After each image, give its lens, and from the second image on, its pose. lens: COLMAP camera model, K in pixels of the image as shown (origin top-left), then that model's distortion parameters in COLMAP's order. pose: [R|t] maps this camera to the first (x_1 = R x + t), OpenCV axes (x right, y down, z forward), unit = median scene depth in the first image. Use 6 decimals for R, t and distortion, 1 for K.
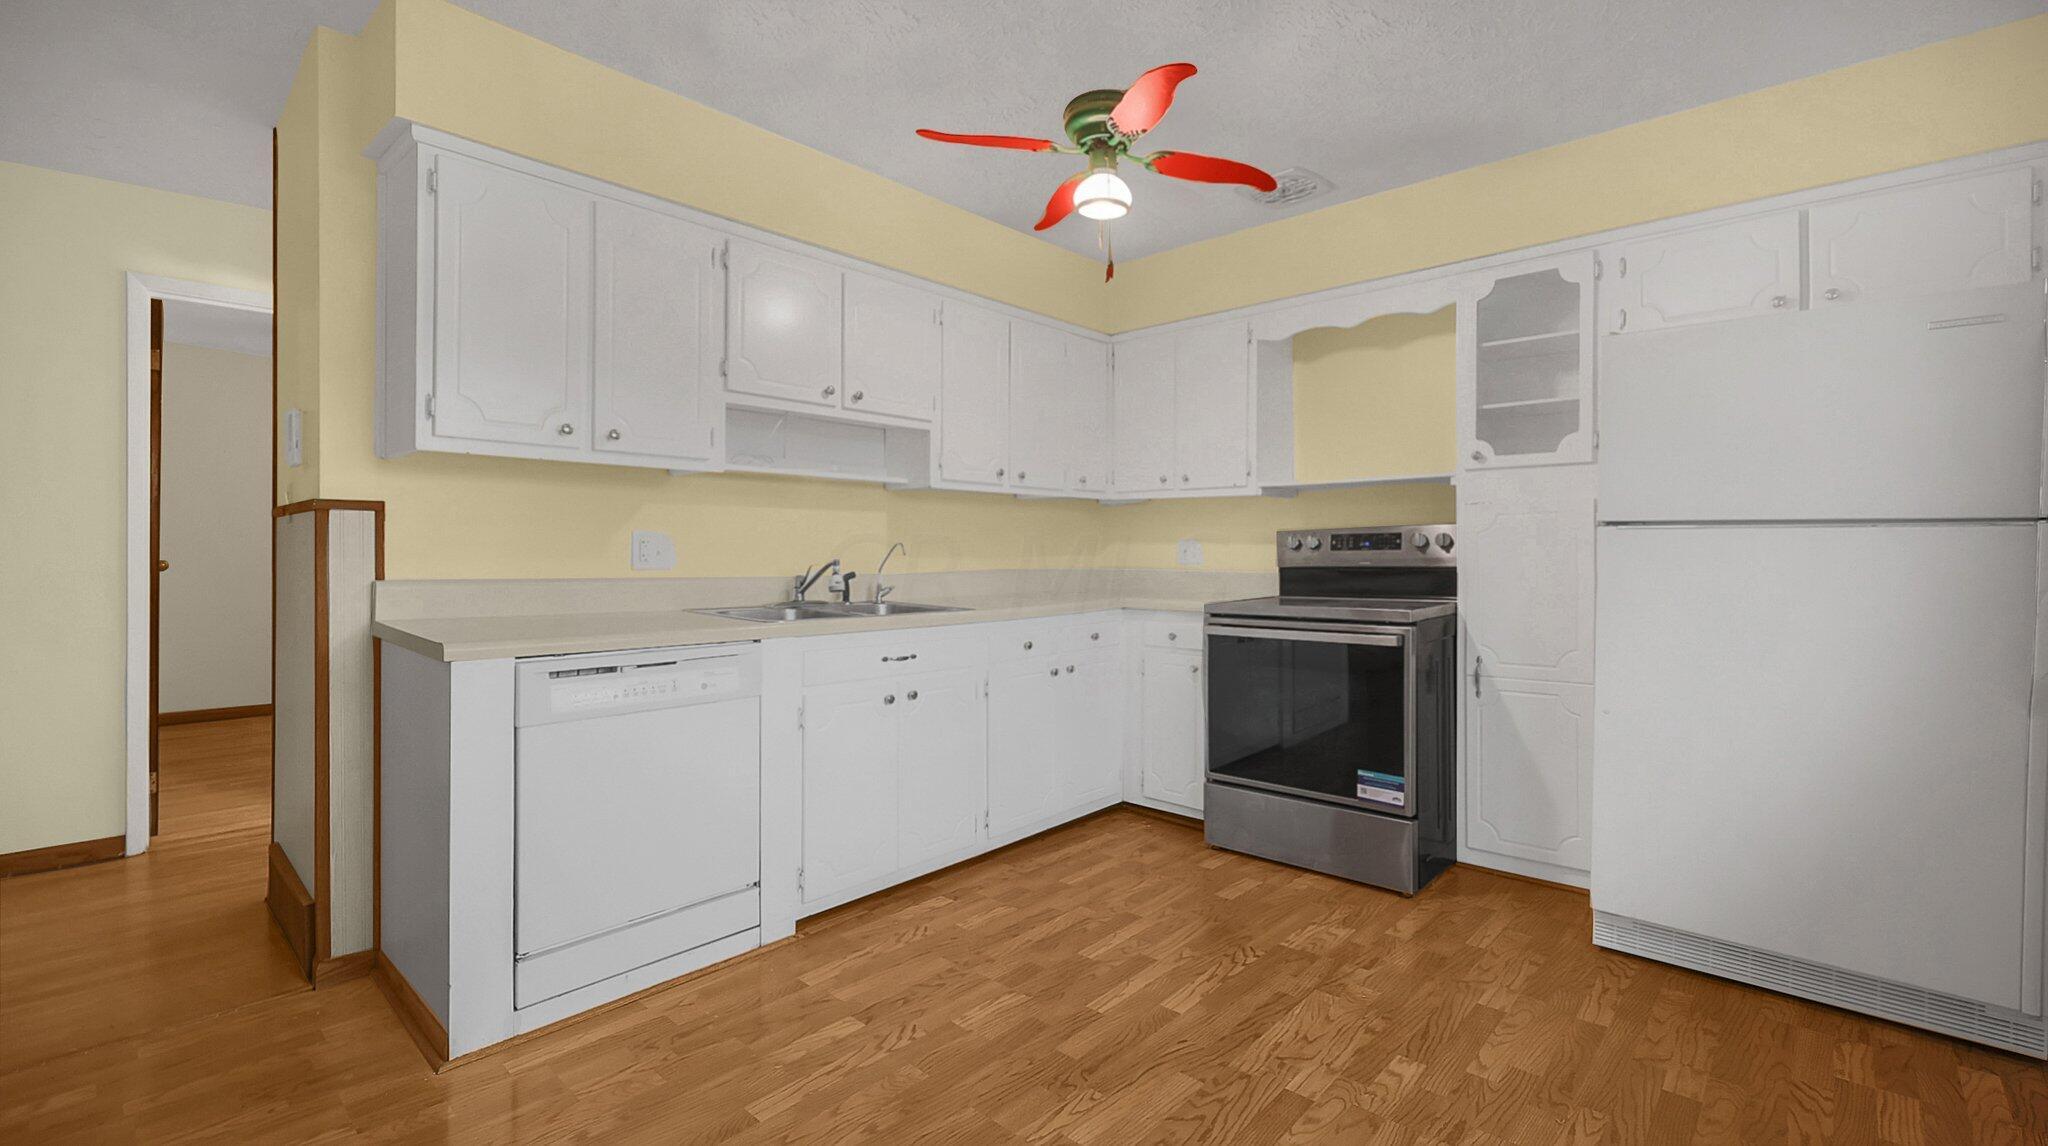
lens RADIAL K [[904.6, 0, 1015.3], [0, 904.6, 552.5], [0, 0, 1]] dist [-0.001890, -0.001857]
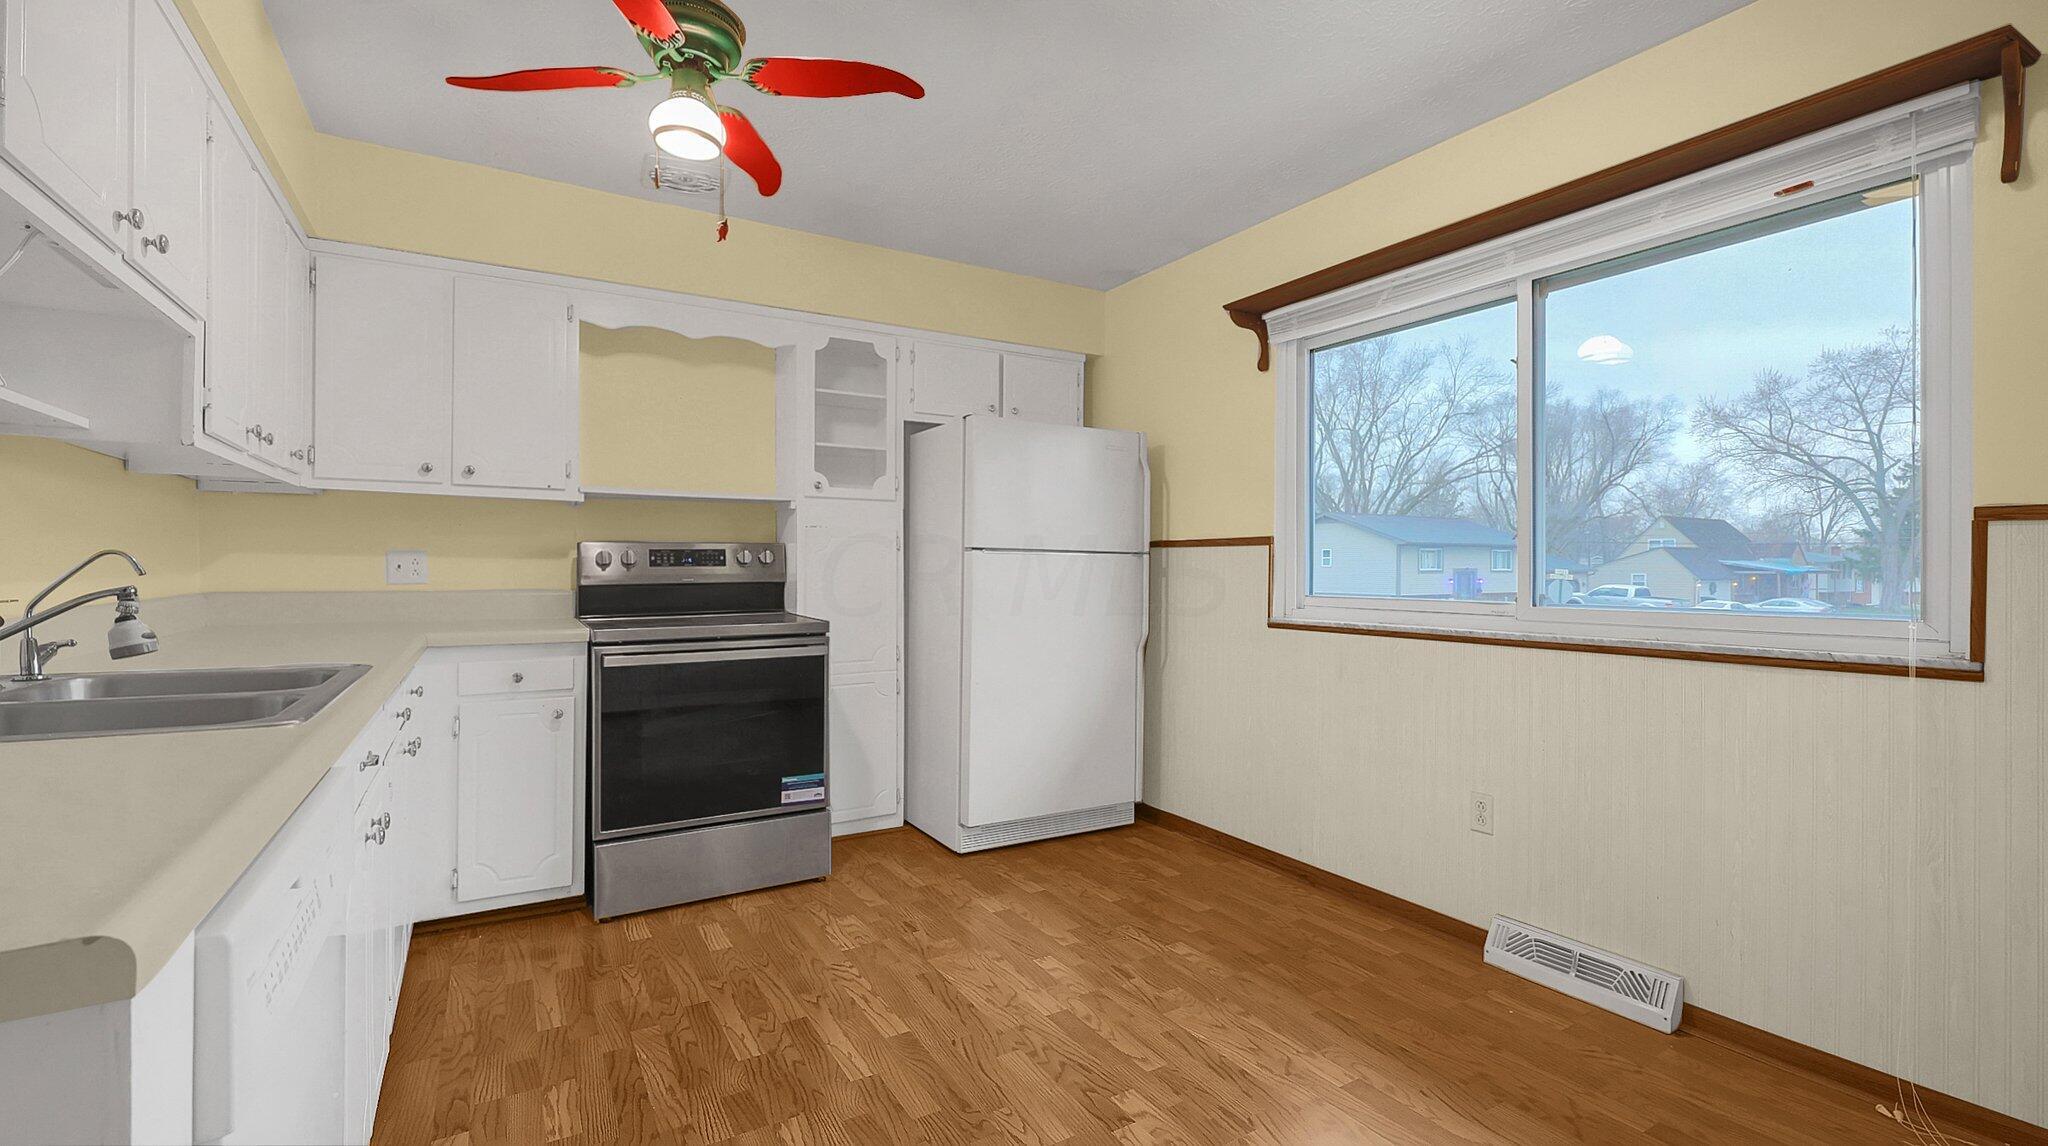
lens RADIAL K [[904.6, 0, 1038.8], [0, 904.6, 571.1], [0, 0, 1]] dist [-0.001890, -0.001857]
pose [[0.249961, -0.004197, 0.968247, -0.557844], [-0.001928, 0.999986, 0.004832, -0.003617], [-0.968254, -0.003075, 0.249949, 0.455776]]
